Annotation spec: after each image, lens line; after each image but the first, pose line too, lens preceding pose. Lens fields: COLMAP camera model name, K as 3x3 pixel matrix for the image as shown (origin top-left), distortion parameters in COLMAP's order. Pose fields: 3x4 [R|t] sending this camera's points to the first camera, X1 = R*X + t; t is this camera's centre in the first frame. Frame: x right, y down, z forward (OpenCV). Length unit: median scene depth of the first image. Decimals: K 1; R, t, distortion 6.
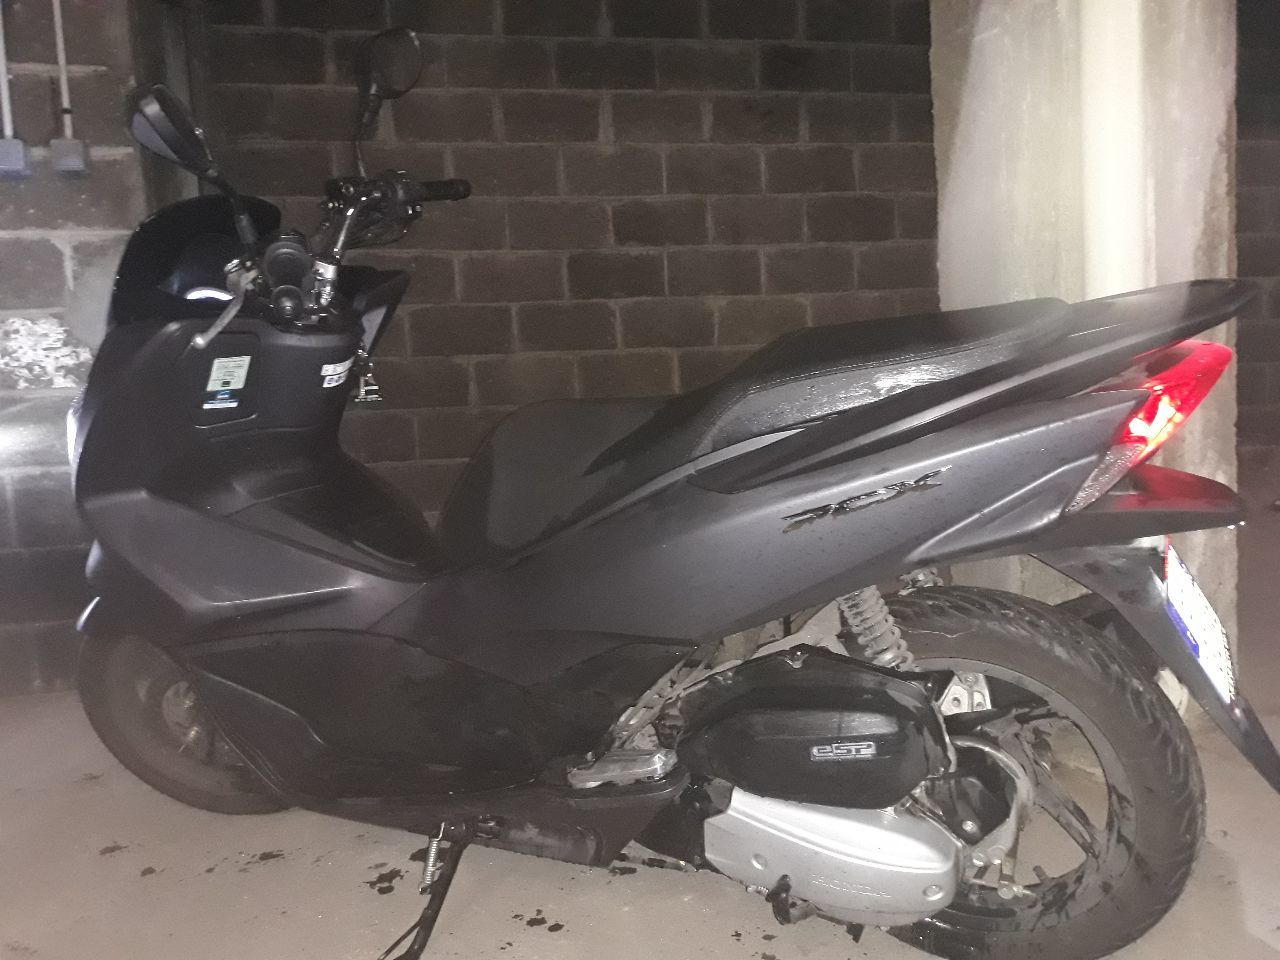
lens RADIAL K [[1064.7, 0, 647.7], [0, 1064.7, 474.1], [0, 0, 1]] dist [-0.003468, -0.031481]
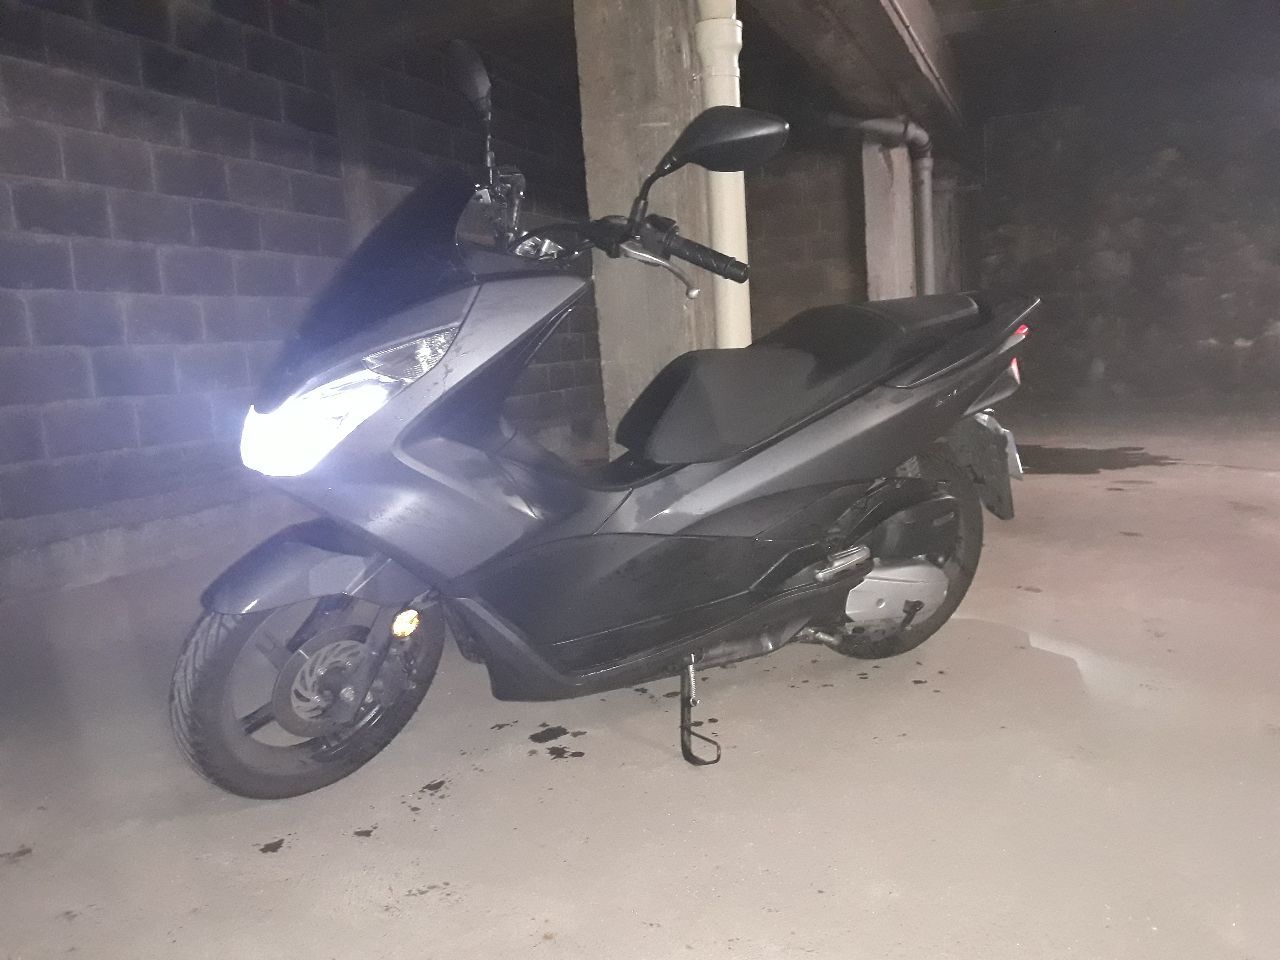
lens RADIAL K [[1064.7, 0, 644.7], [0, 1064.7, 483.0], [0, 0, 1]] dist [-0.003468, -0.031481]
pose [[0.571576, -0.084458, 0.816191, -0.463541], [0.101421, 0.994333, 0.031867, 0.018922], [-0.814257, 0.064564, 0.576903, 0.081197]]
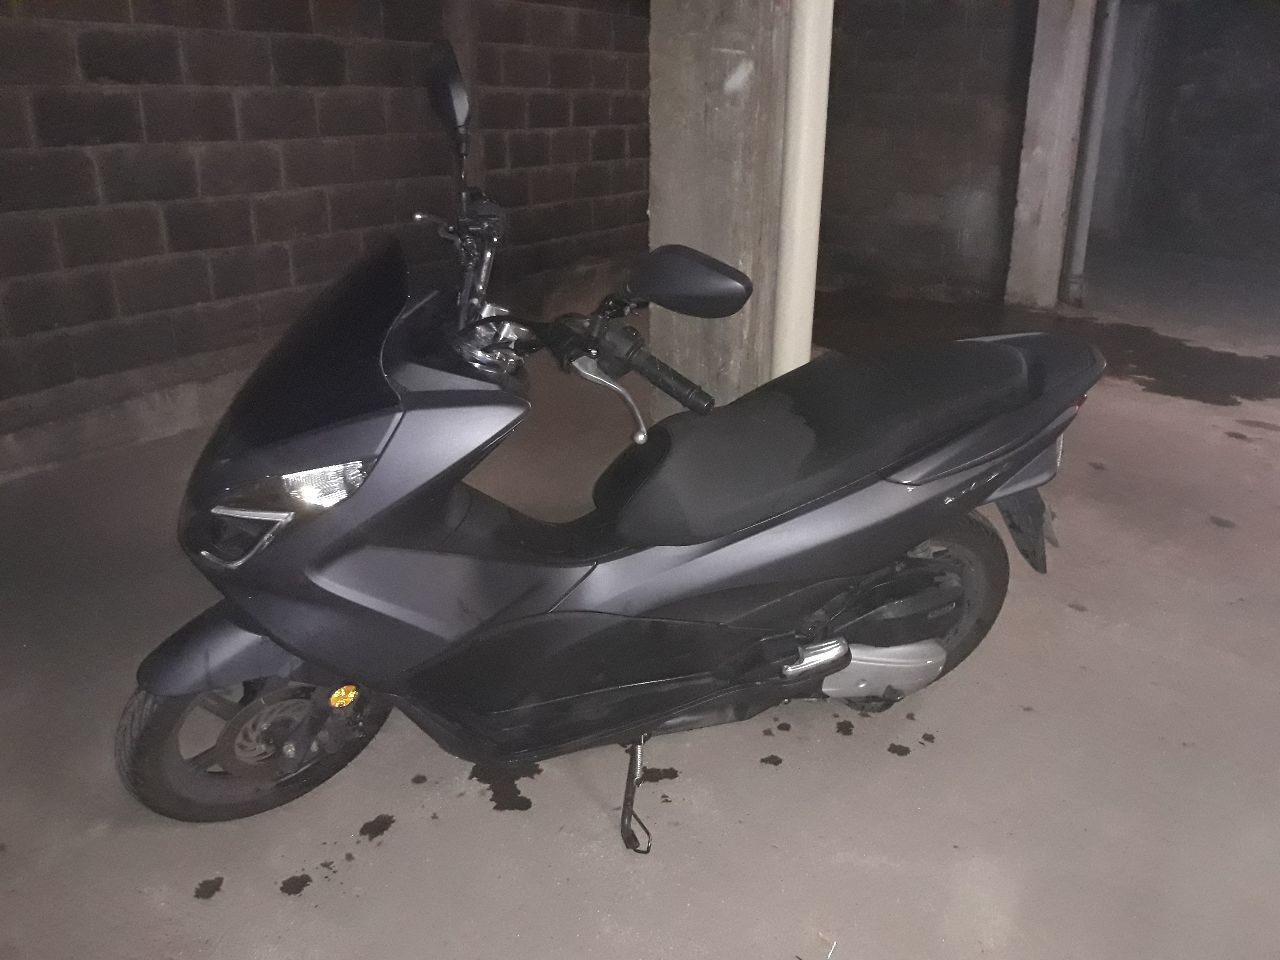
lens RADIAL K [[1064.7, 0, 642.5], [0, 1064.7, 478.1], [0, 0, 1]] dist [-0.003468, -0.031481]
pose [[0.689796, -0.191978, 0.698087, -0.372505], [0.013009, 0.967335, 0.253168, -0.114554], [-0.723887, -0.165553, 0.669761, 0.049781]]
